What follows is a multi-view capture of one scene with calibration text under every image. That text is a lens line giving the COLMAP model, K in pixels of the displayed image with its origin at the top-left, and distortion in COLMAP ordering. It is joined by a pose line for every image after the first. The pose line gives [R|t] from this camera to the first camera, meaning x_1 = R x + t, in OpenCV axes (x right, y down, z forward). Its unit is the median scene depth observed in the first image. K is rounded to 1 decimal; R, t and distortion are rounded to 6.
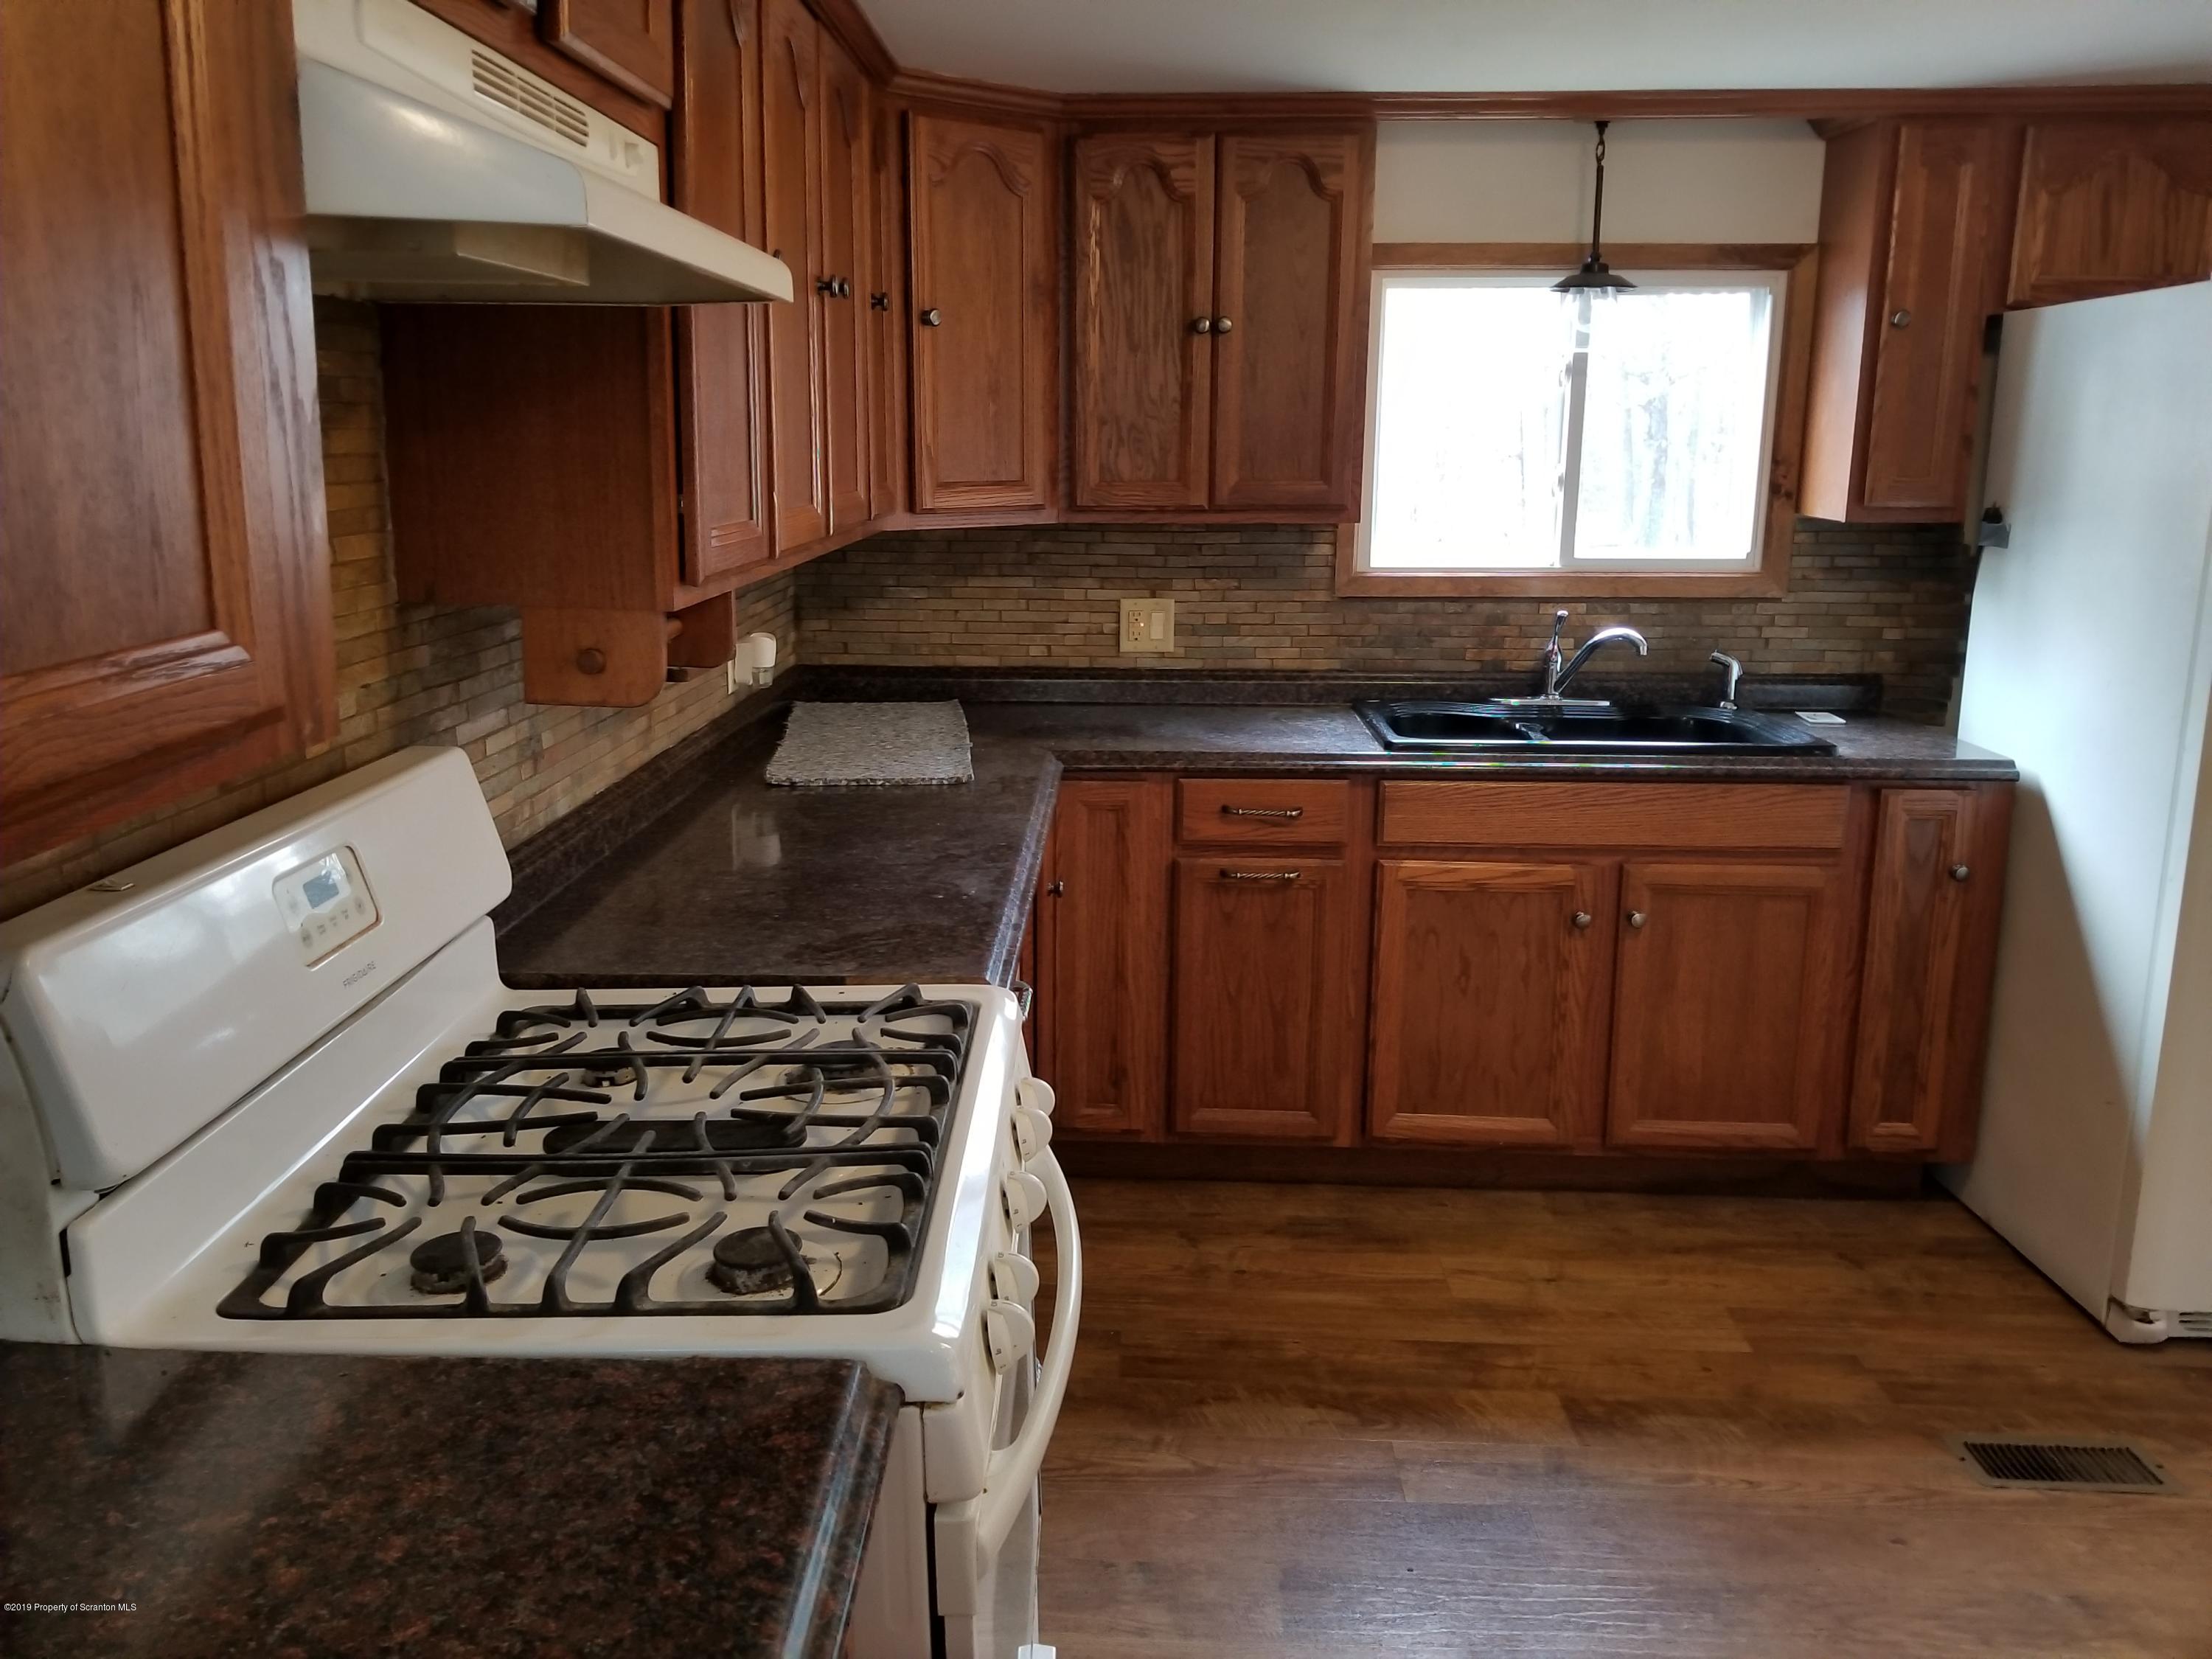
lens RADIAL K [[1739.3, 0, 1035.9], [0, 1739.3, 786.3], [0, 0, 1]] dist [0.044006, -0.071816]
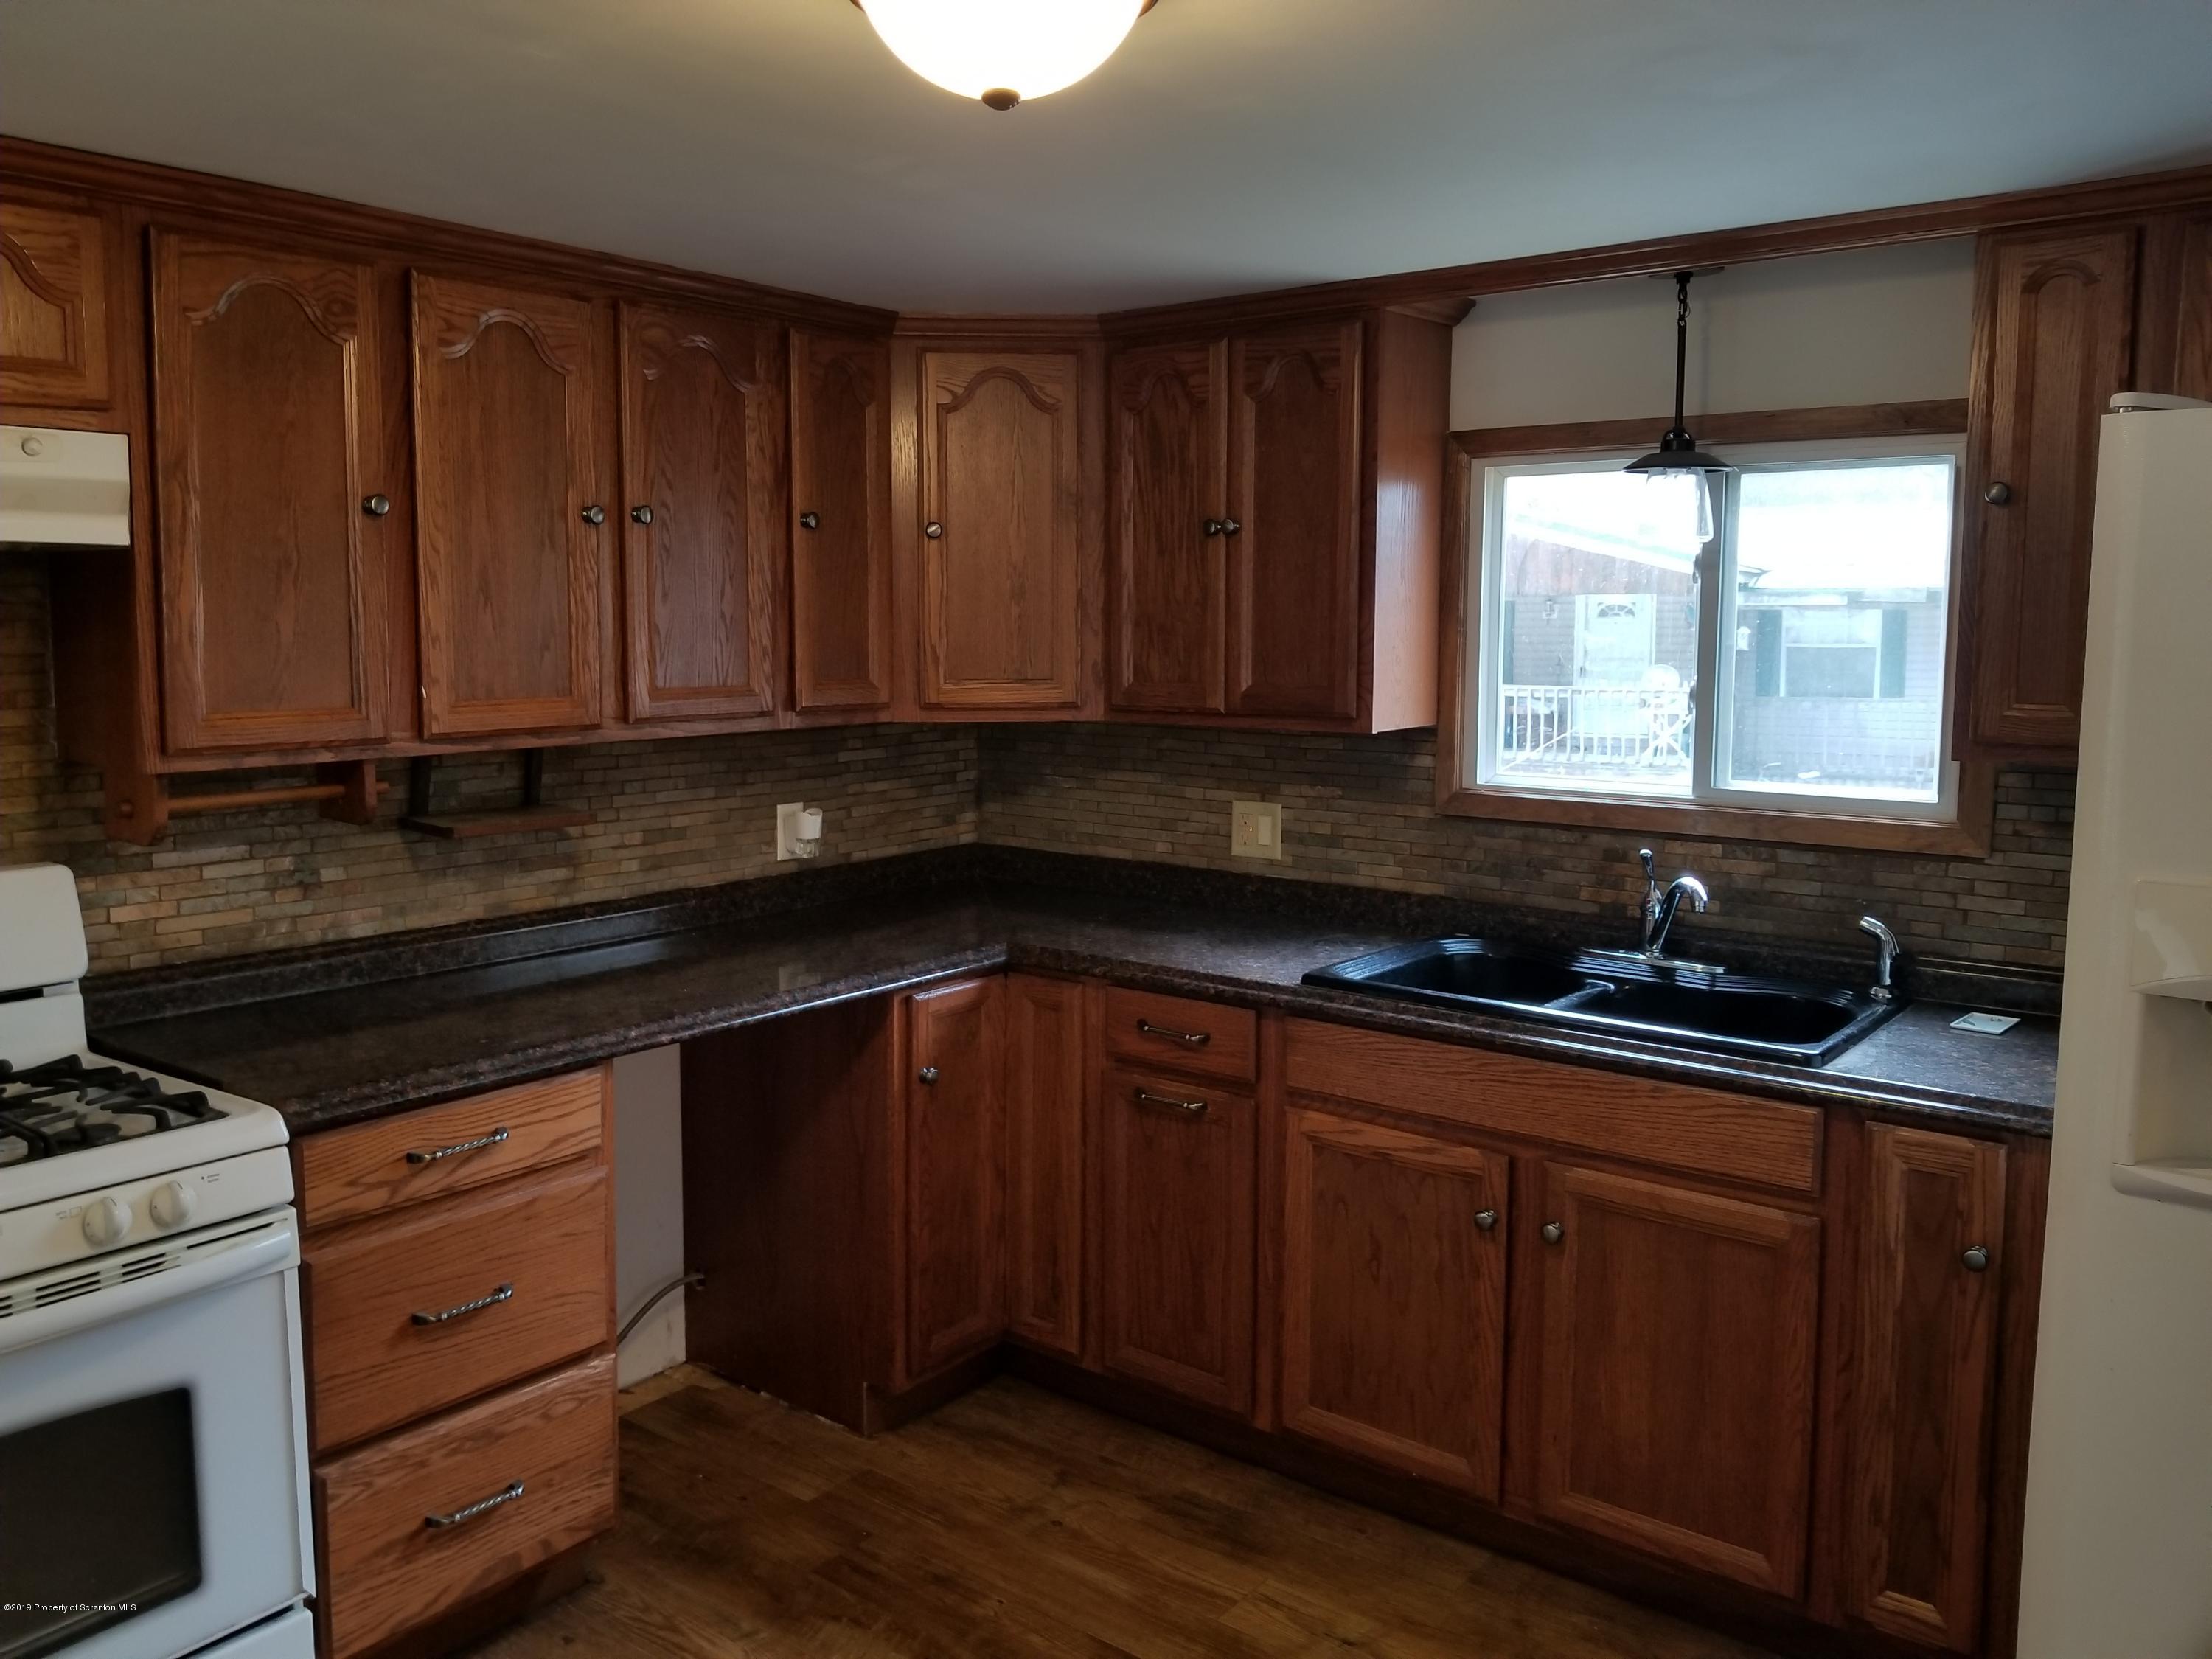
lens RADIAL K [[1739.3, 0, 1002.5], [0, 1739.3, 749.7], [0, 0, 1]] dist [0.044006, -0.071816]
pose [[0.804664, 0.047417, -0.591834, 0.587385], [-0.118313, 0.989620, -0.081573, -0.047495], [0.581823, 0.135660, 0.801922, 0.165938]]
